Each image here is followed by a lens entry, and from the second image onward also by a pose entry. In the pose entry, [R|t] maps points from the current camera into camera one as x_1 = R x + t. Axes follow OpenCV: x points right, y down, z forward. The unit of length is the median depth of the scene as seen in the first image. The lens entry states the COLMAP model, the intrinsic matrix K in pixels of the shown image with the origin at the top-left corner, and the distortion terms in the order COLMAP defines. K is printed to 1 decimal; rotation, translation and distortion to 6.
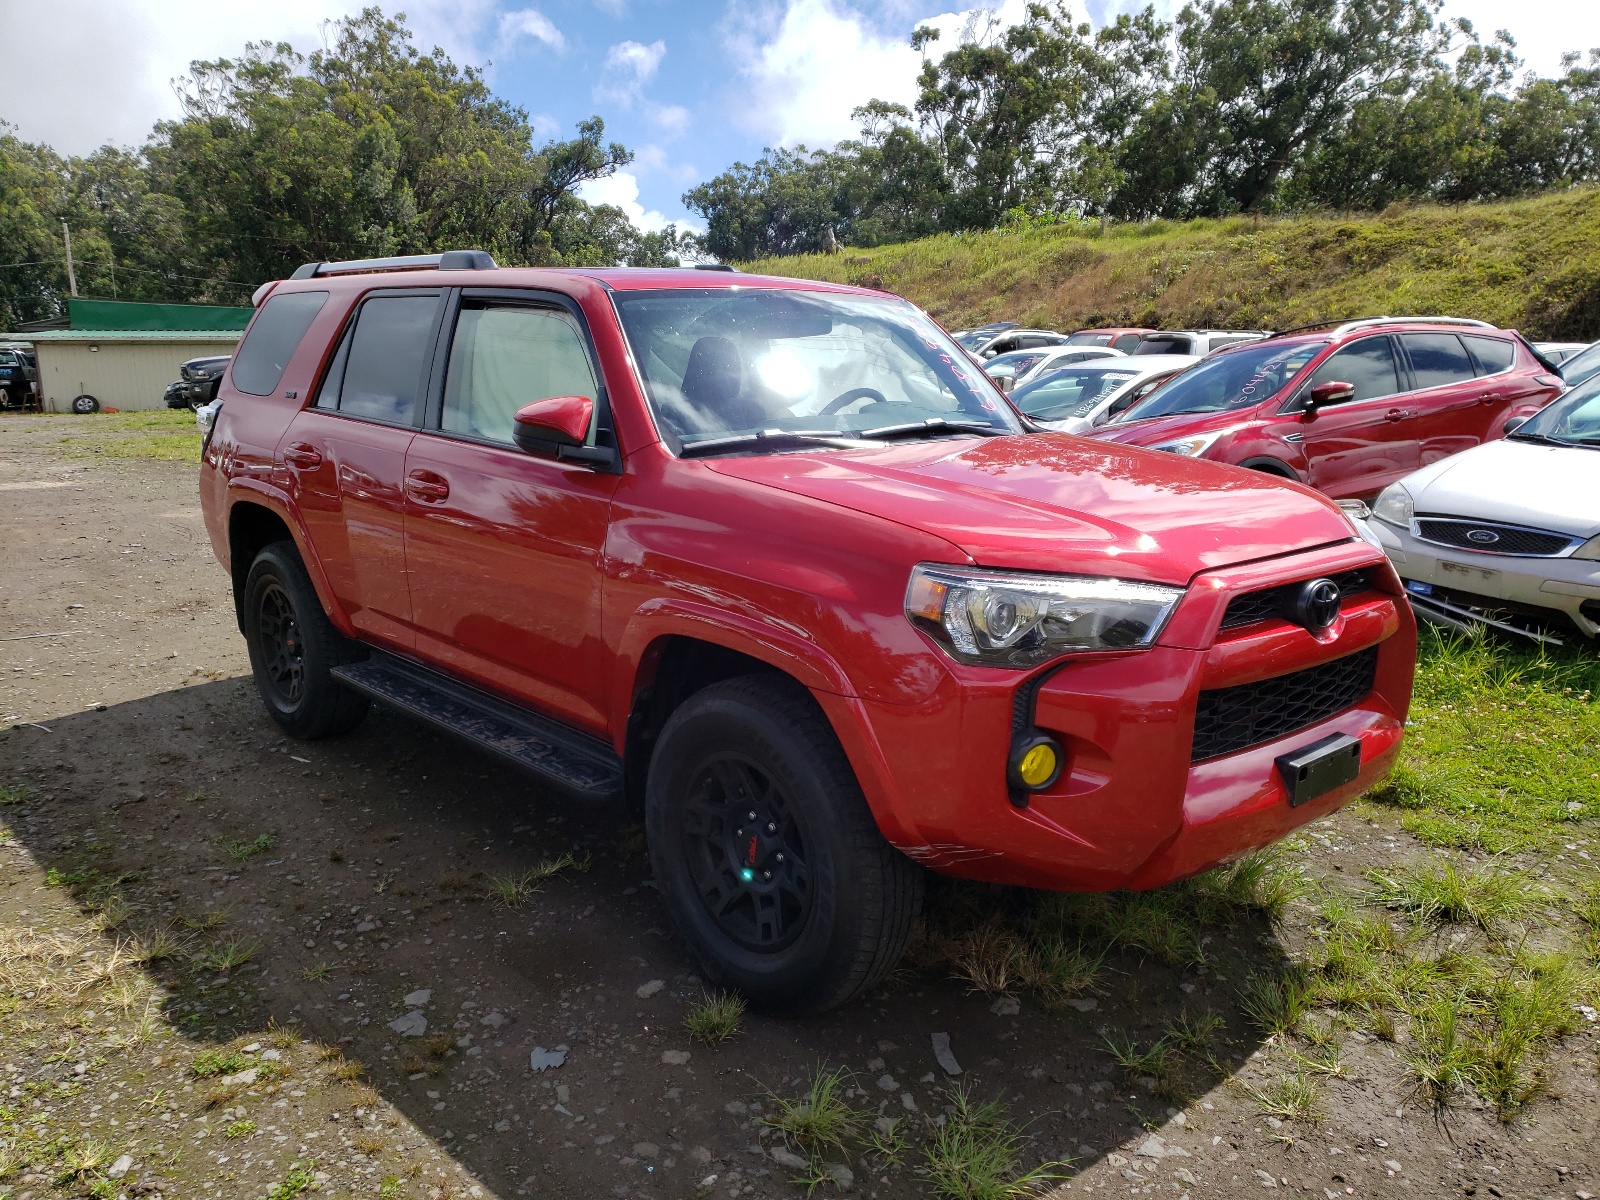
lens RADIAL K [[1315.8, 0, 800.0], [0, 1315.8, 600.0], [0, 0, 1]] dist [0.004096, 0.002167]
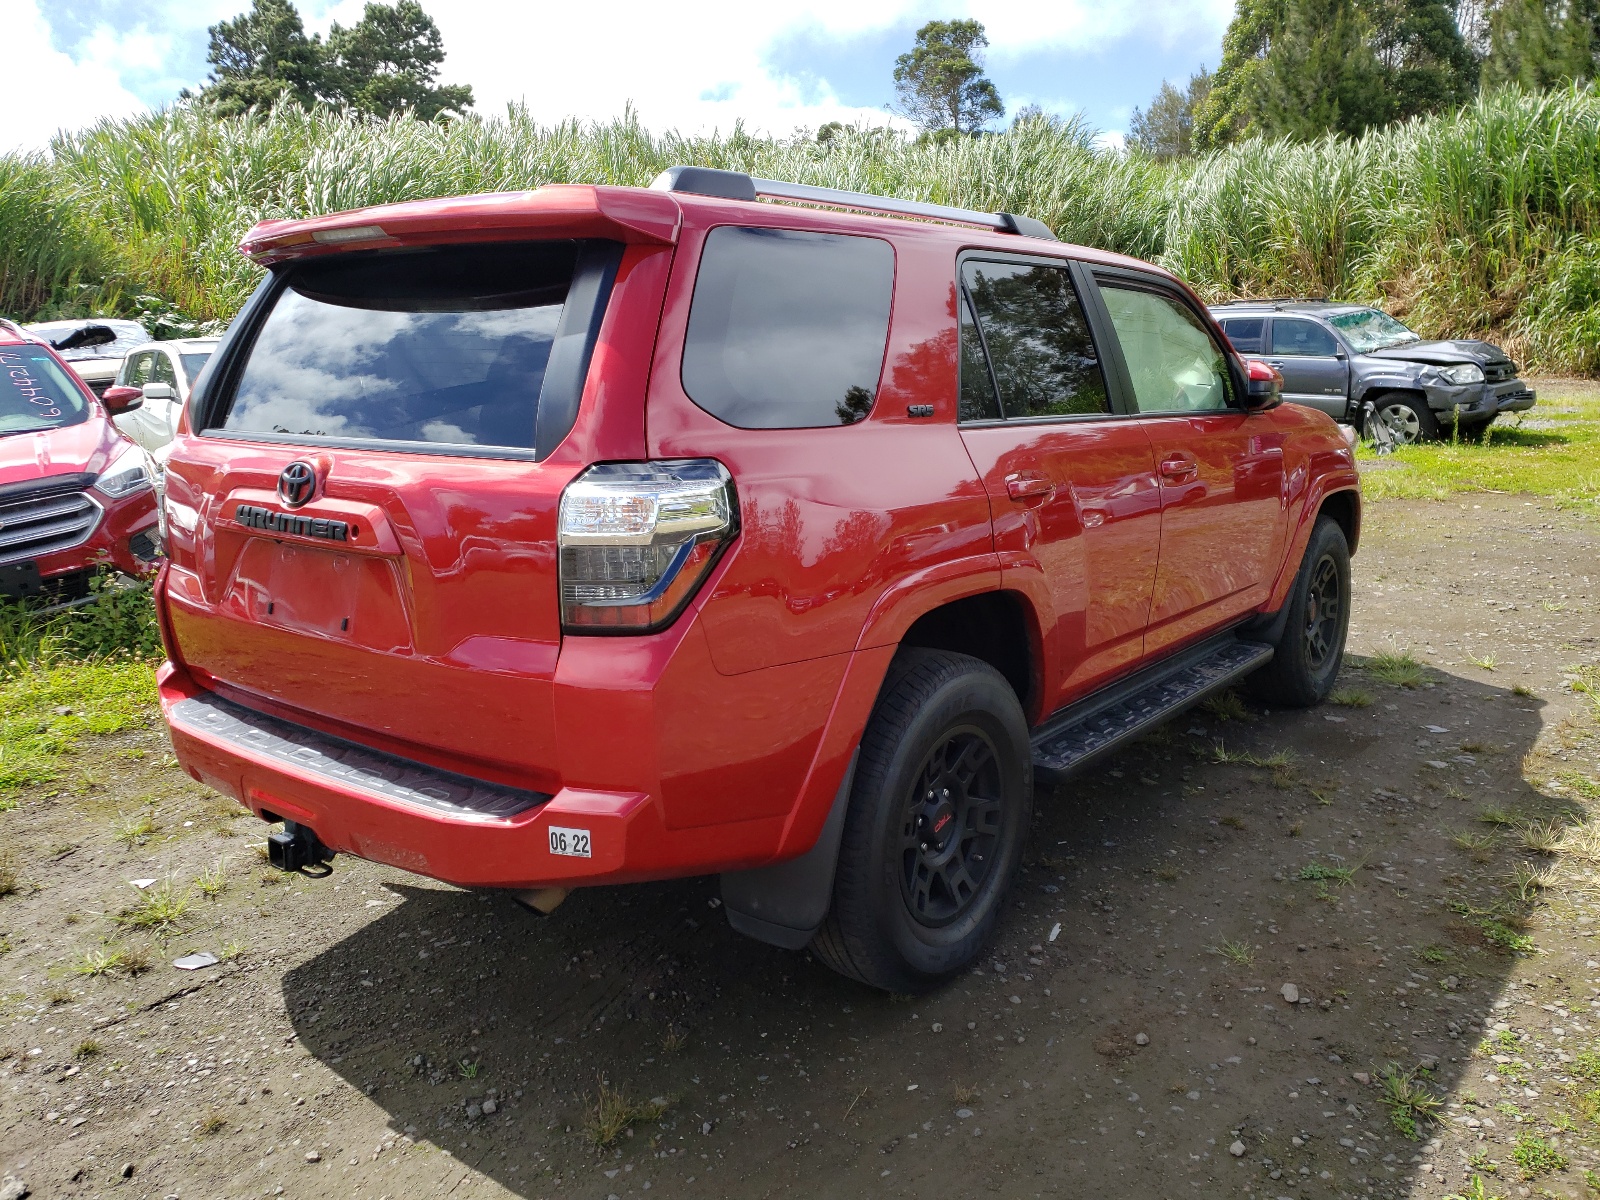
lens RADIAL K [[1315.8, 0, 800.0], [0, 1315.8, 600.0], [0, 0, 1]] dist [0.004096, 0.002167]
pose [[-0.219584, -0.174627, 0.959838, -1.093549], [0.185577, 0.958410, 0.216822, -0.235540], [-0.957781, 0.225734, -0.178045, 1.371194]]
